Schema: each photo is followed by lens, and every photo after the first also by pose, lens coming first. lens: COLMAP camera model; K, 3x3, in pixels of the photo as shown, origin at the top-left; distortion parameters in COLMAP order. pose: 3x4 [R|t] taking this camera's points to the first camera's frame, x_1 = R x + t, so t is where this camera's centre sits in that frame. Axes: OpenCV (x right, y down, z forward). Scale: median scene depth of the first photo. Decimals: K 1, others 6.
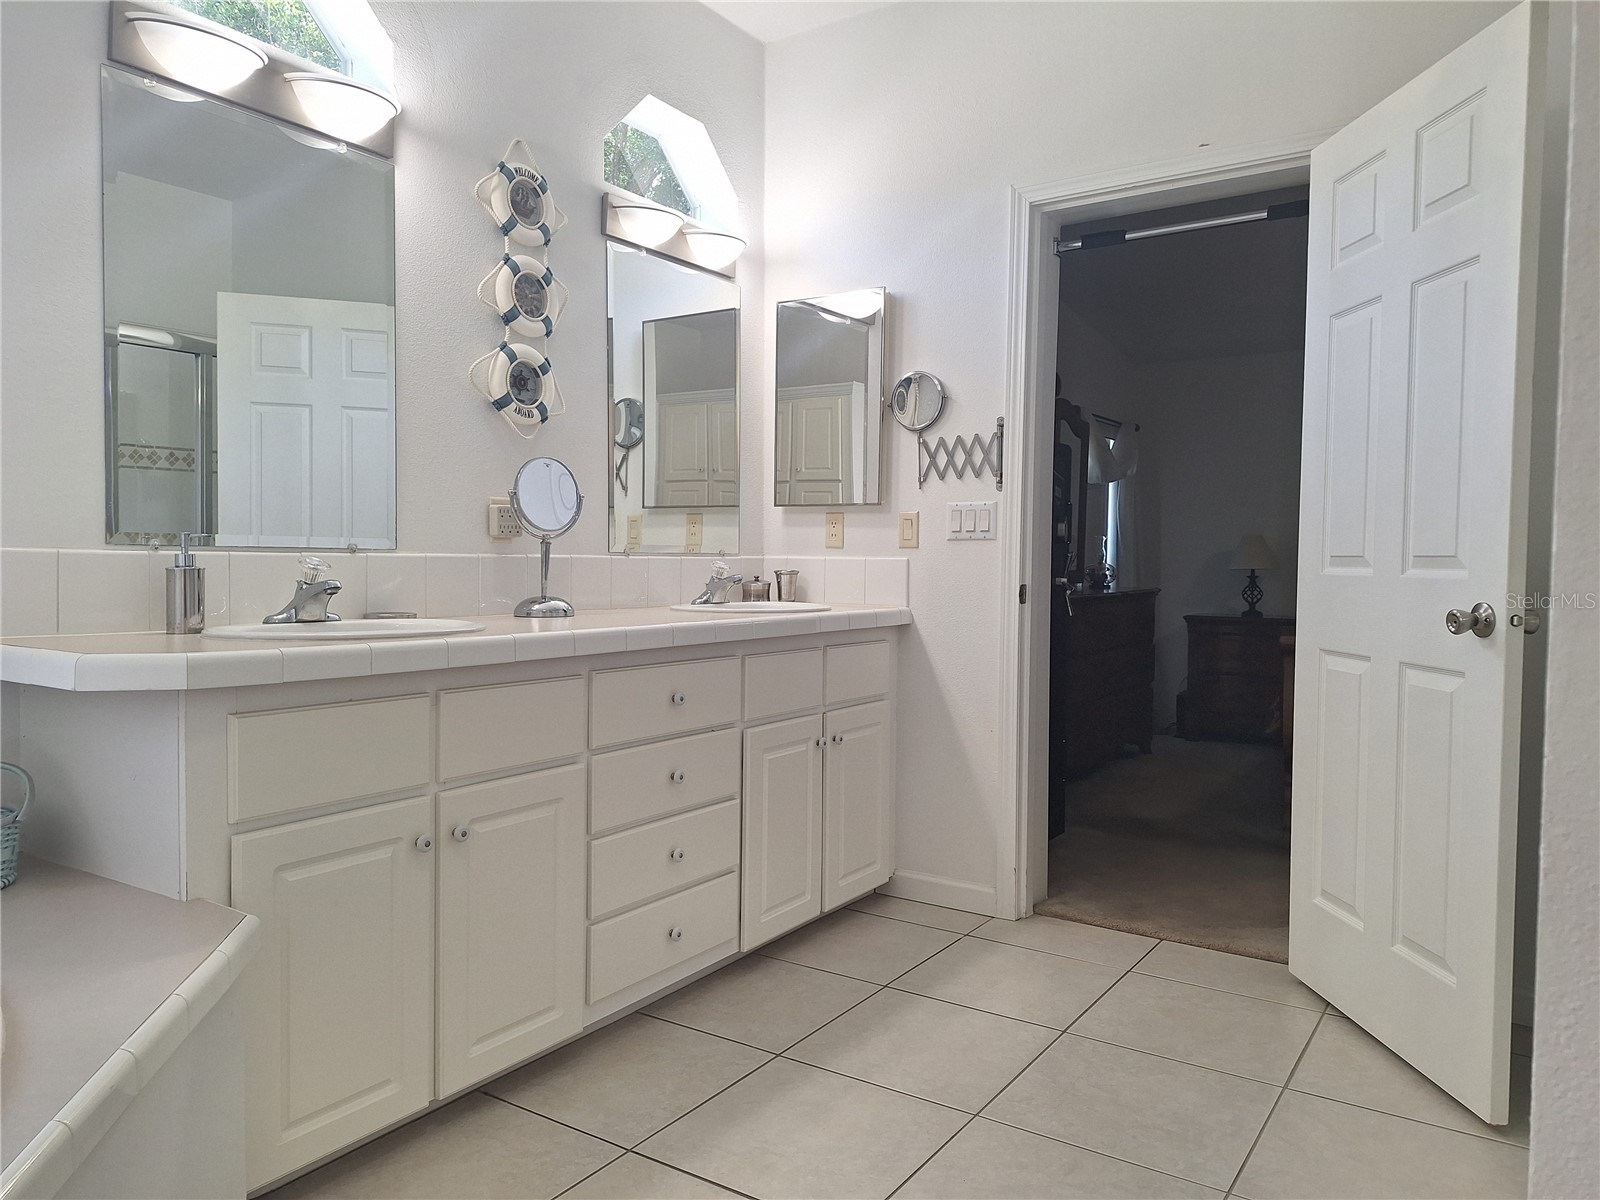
lens RADIAL K [[1076.7, 0, 800.0], [0, 1076.7, 600.0], [0, 0, 1]] dist [-0.002979, -0.001737]
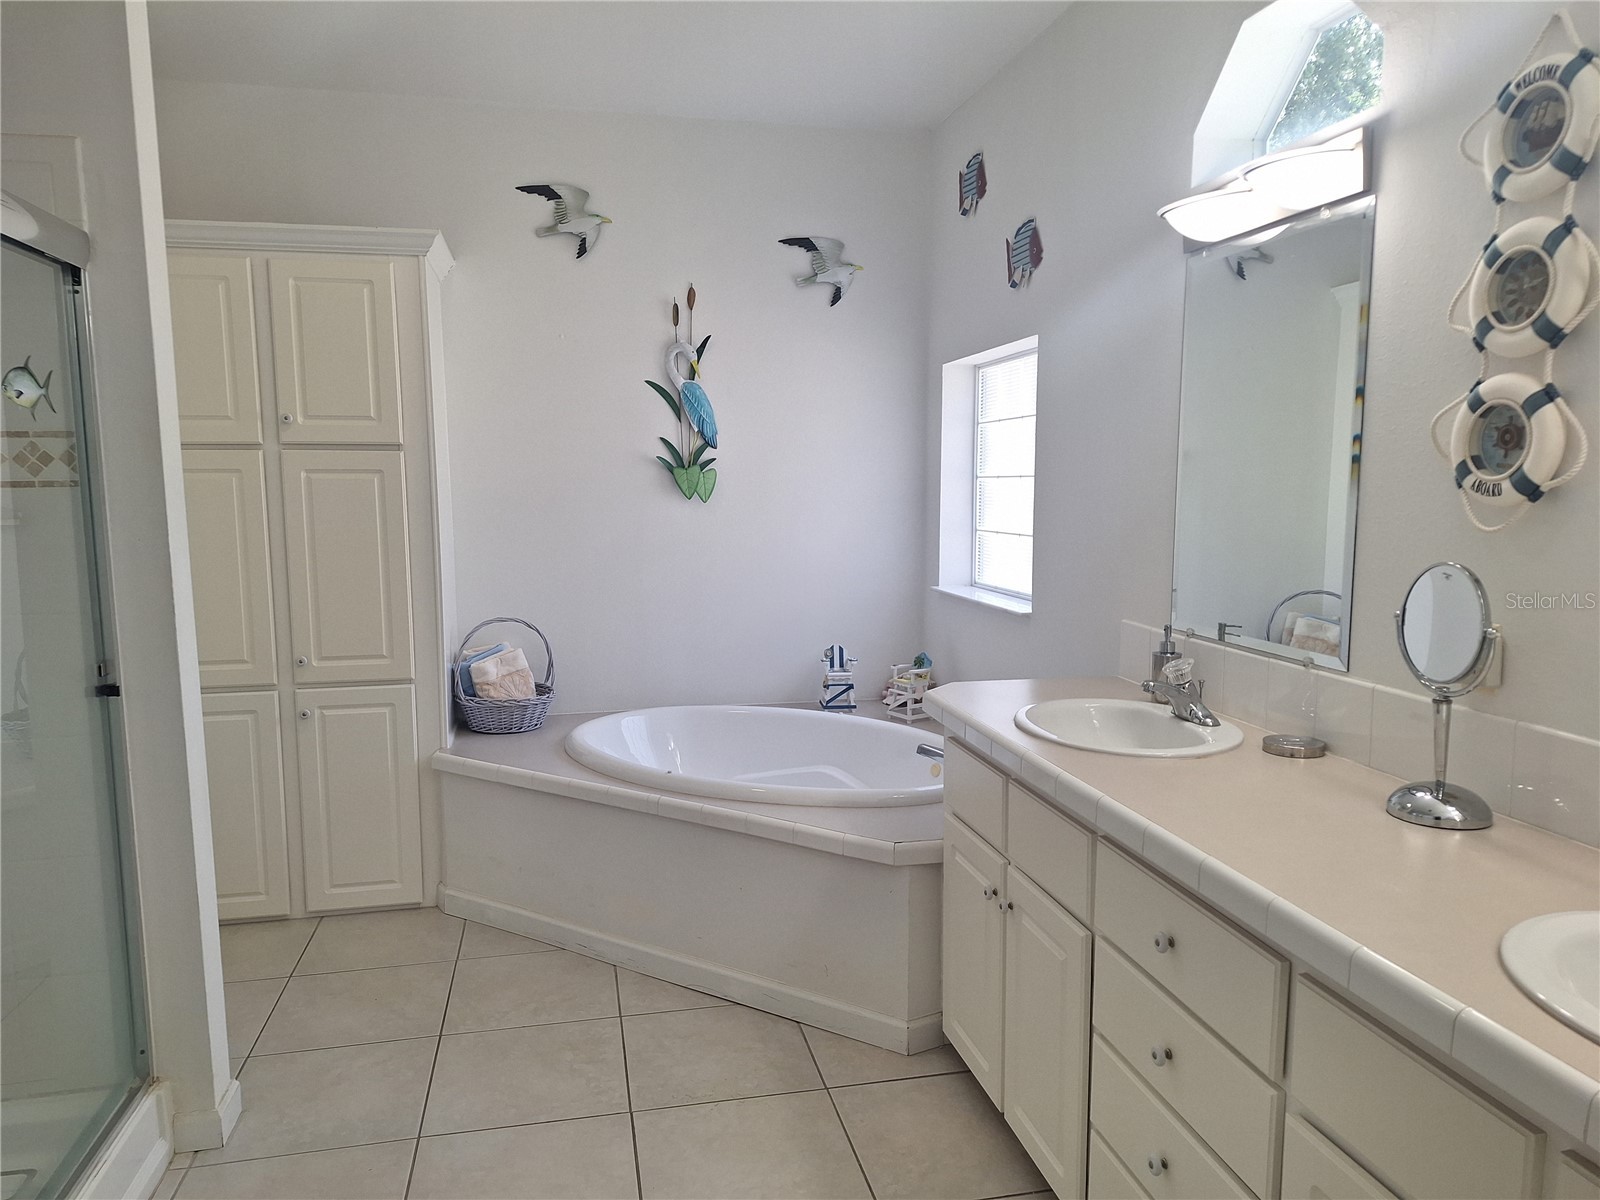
lens RADIAL K [[1076.7, 0, 800.0], [0, 1076.7, 600.0], [0, 0, 1]] dist [-0.002979, -0.001737]
pose [[-0.701631, 0.058714, -0.710117, 0.452869], [-0.049434, 0.990187, 0.130714, -0.172815], [0.710823, 0.126817, -0.691844, 1.158413]]
